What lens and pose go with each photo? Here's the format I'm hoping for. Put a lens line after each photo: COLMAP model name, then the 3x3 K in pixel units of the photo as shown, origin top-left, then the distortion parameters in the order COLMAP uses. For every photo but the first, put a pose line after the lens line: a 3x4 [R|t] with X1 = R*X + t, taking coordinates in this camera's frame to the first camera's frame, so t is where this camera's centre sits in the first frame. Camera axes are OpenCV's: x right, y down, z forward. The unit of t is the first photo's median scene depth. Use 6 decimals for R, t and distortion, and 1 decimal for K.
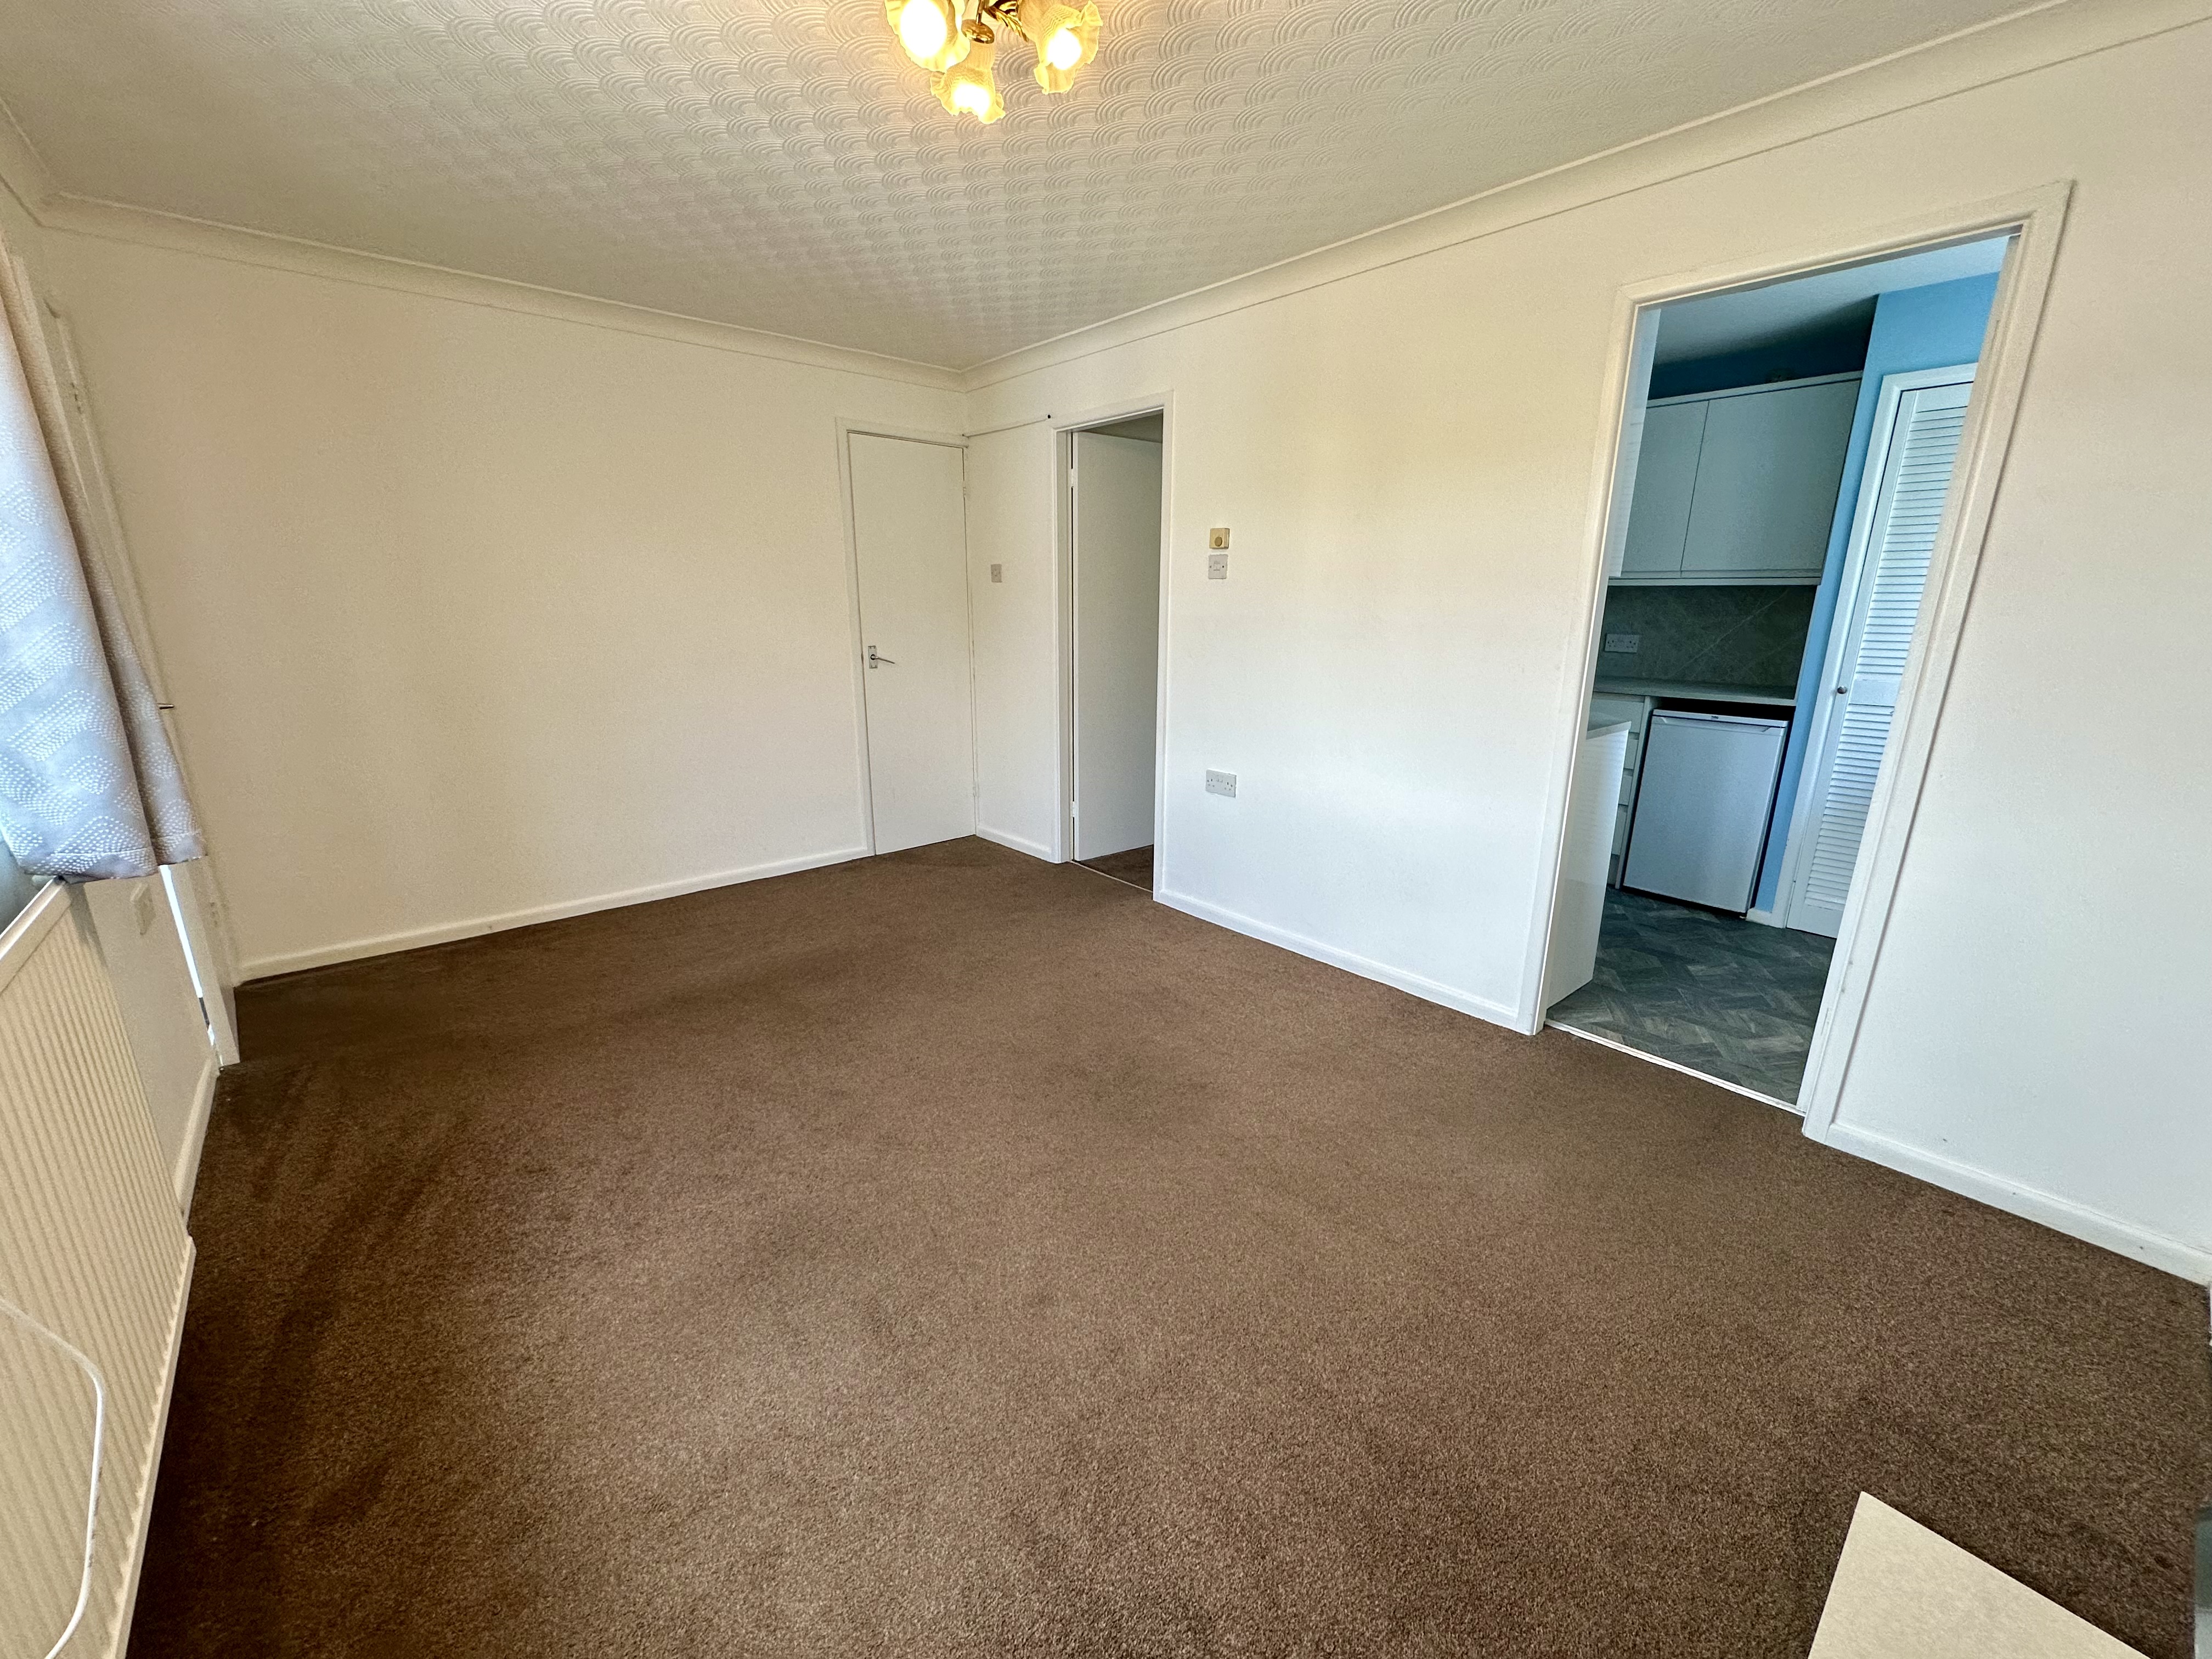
lens RADIAL K [[879.4, 0, 1111.8], [0, 879.4, 825.0], [0, 0, 1]] dist [0.000734, 0.000113]
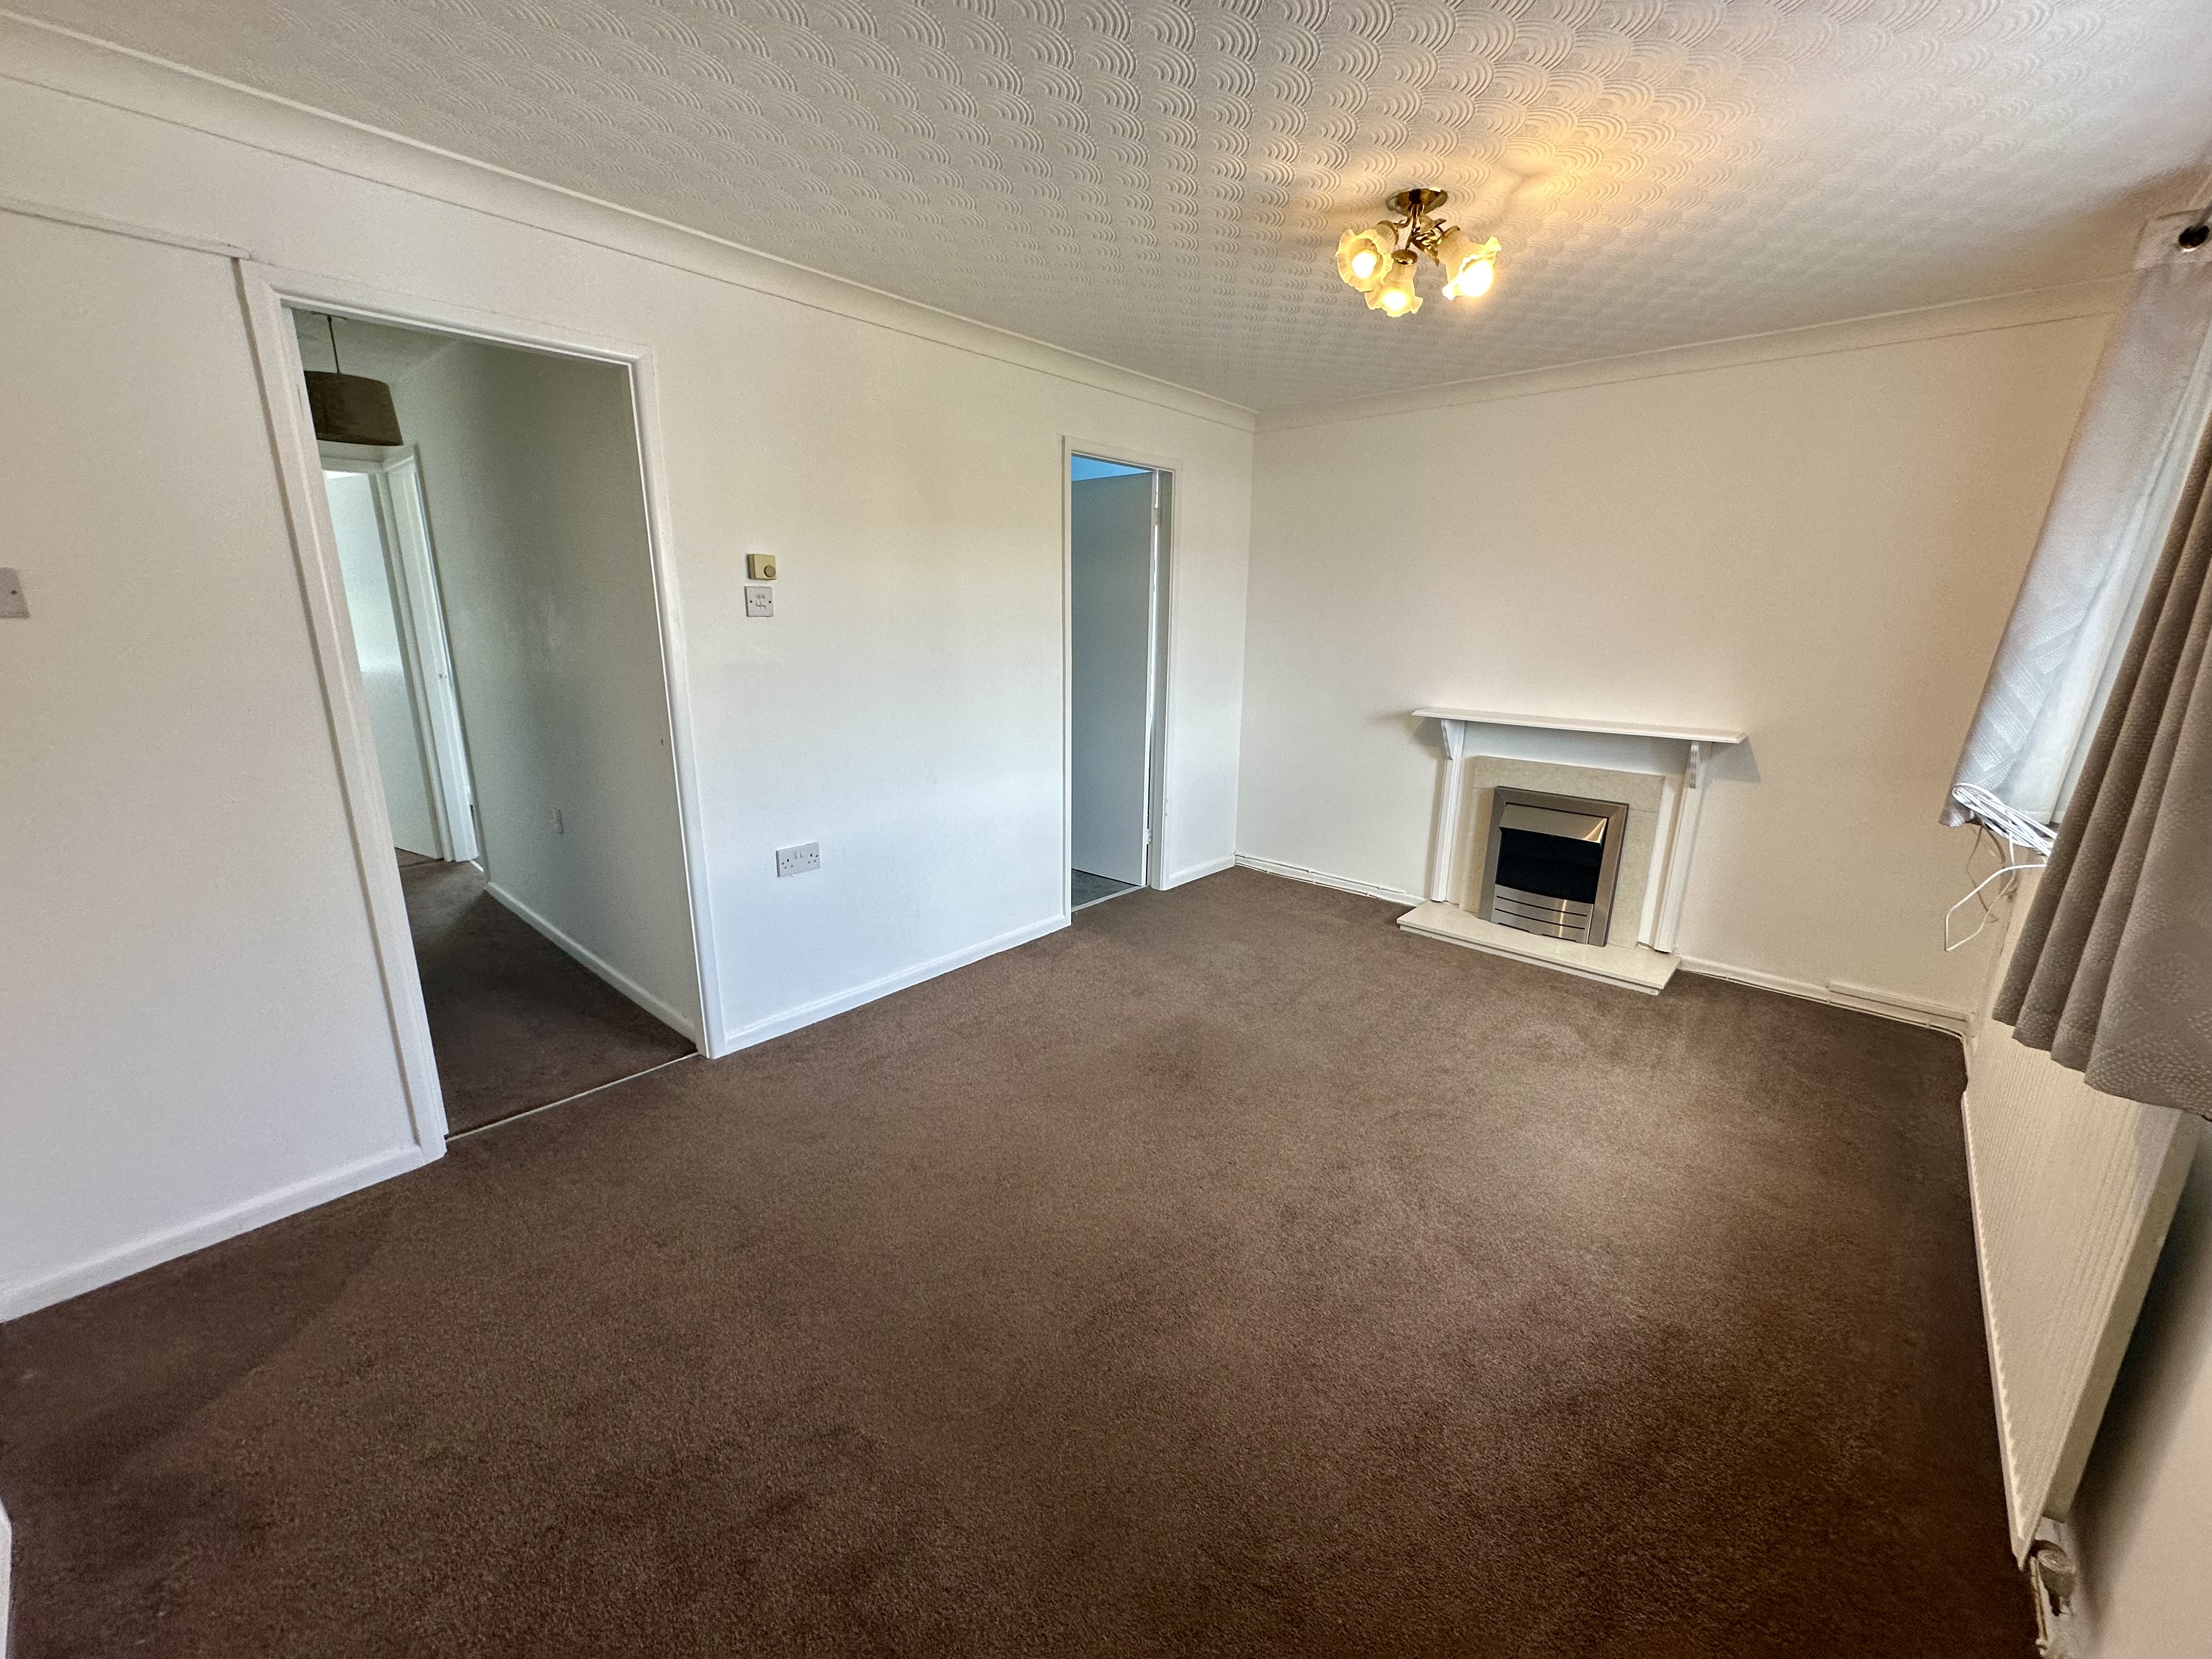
lens RADIAL K [[876.2, 0, 1108.5], [0, 876.2, 828.7], [0, 0, 1]] dist [-0.007600, -0.000123]
pose [[-0.126357, -0.248650, 0.960316, -0.792548], [0.241994, 0.931101, 0.272927, -0.259743], [-0.962015, 0.266877, -0.057479, 0.858191]]
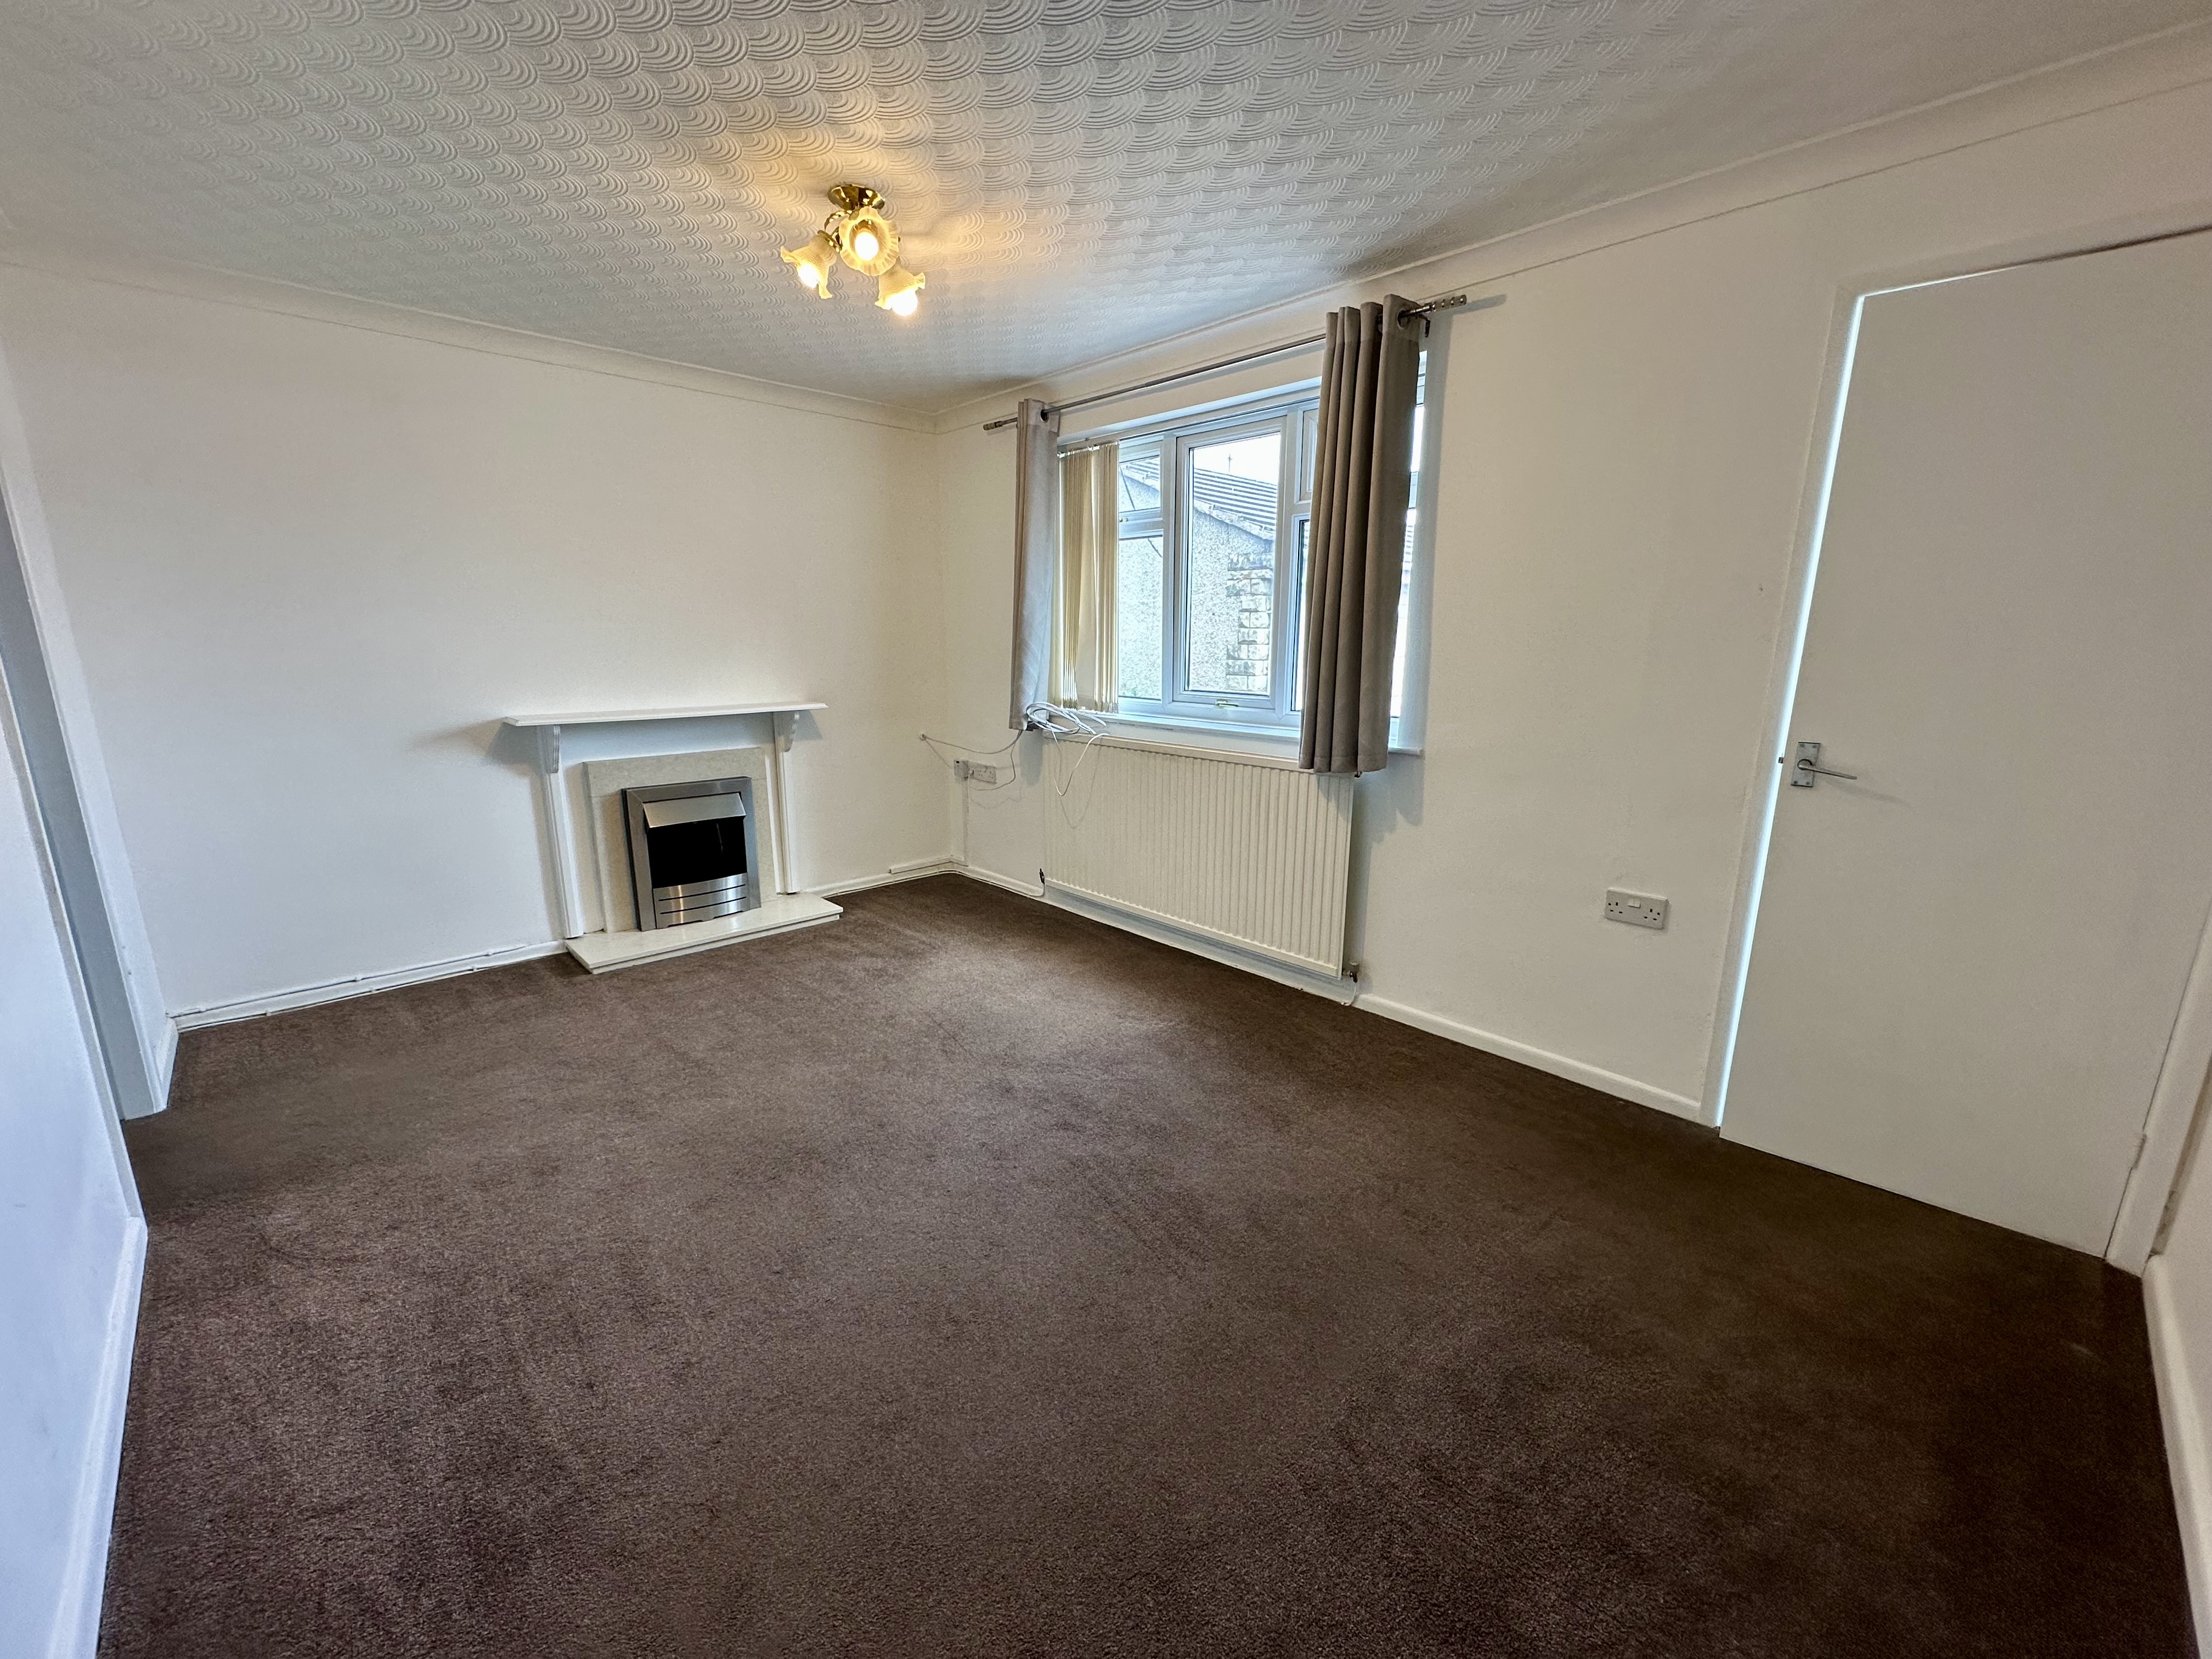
lens RADIAL K [[876.2, 0, 1108.5], [0, 876.2, 828.7], [0, 0, 1]] dist [-0.007600, -0.000123]
pose [[-0.998643, -0.001849, -0.052041, -0.236252], [-0.025460, 0.889116, 0.456973, -0.342633], [0.045426, 0.457678, -0.887957, 1.321711]]
